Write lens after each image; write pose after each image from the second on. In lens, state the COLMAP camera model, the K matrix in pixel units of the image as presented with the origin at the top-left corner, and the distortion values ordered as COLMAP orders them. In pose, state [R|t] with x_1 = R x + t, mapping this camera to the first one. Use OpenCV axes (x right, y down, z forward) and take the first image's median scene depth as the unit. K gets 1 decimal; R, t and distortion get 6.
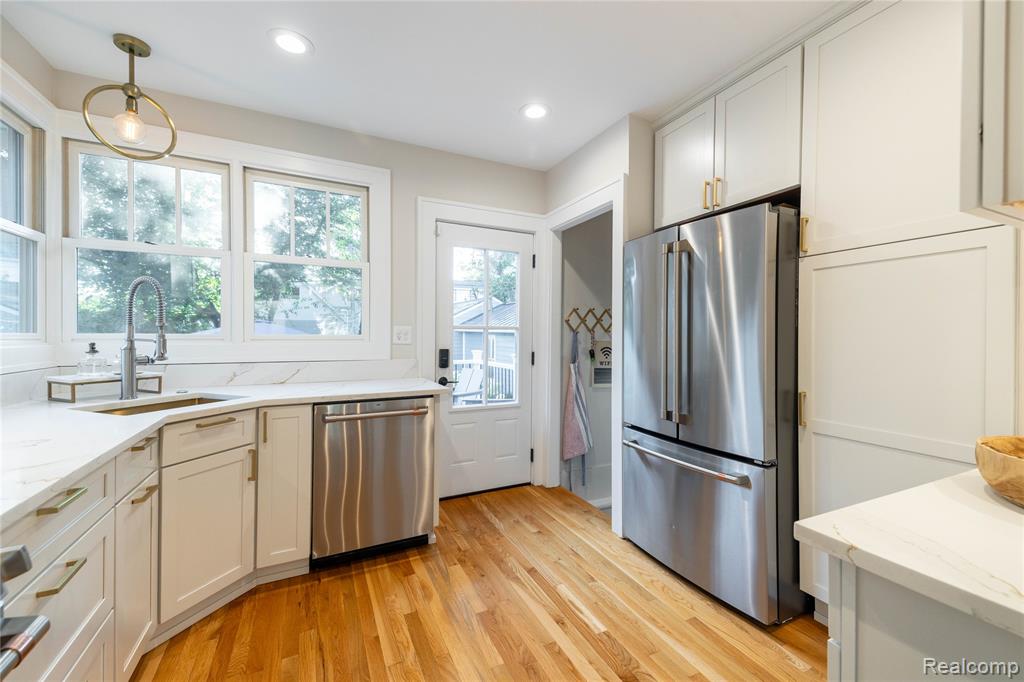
lens RADIAL K [[414.8, 0, 512.6], [0, 414.8, 337.4], [0, 0, 1]] dist [0.055379, -0.021010]
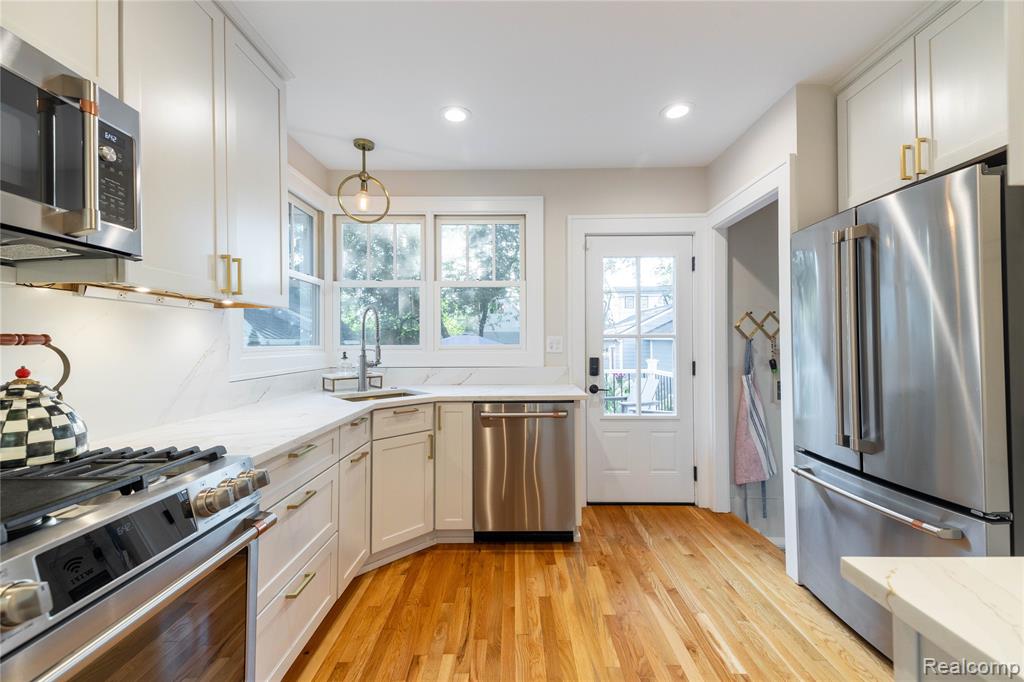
lens RADIAL K [[414.8, 0, 512.6], [0, 414.8, 337.4], [0, 0, 1]] dist [0.055379, -0.021010]
pose [[0.897616, -0.016413, -0.440473, 0.148356], [0.006978, 0.999710, -0.023031, 0.000394], [0.440724, 0.017600, 0.897470, -0.028786]]
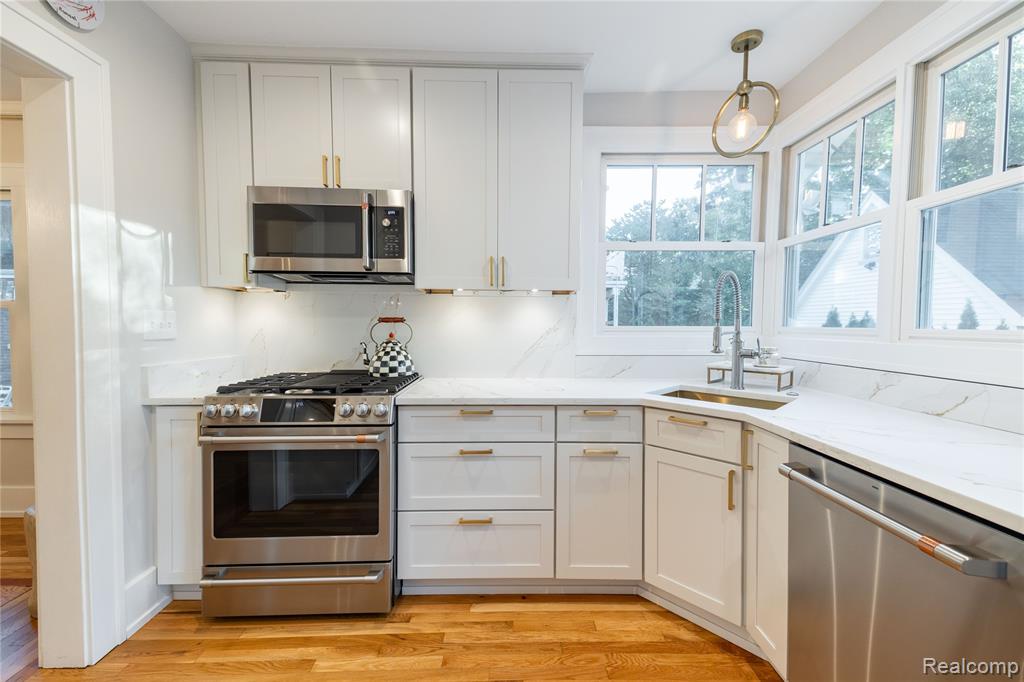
lens RADIAL K [[420.1, 0, 512.4], [0, 420.1, 337.8], [0, 0, 1]] dist [0.048989, -0.017106]
pose [[-0.421475, 0.022299, -0.906566, 0.248025], [-0.015761, 0.999367, 0.031908, -0.005482], [0.906703, 0.027737, -0.420857, 0.826856]]
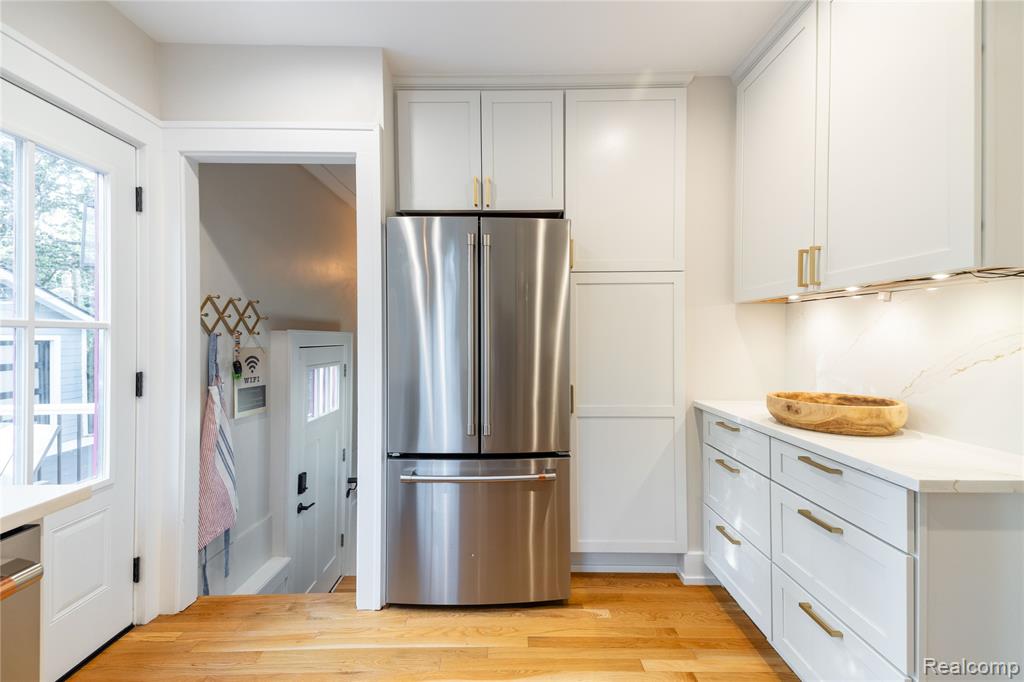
lens RADIAL K [[414.8, 0, 512.6], [0, 414.8, 337.4], [0, 0, 1]] dist [0.055379, -0.021010]
pose [[0.429497, -0.007418, 0.903038, -0.354811], [0.010457, 0.999940, 0.003240, -0.008296], [-0.903008, 0.008052, 0.429549, 0.512659]]
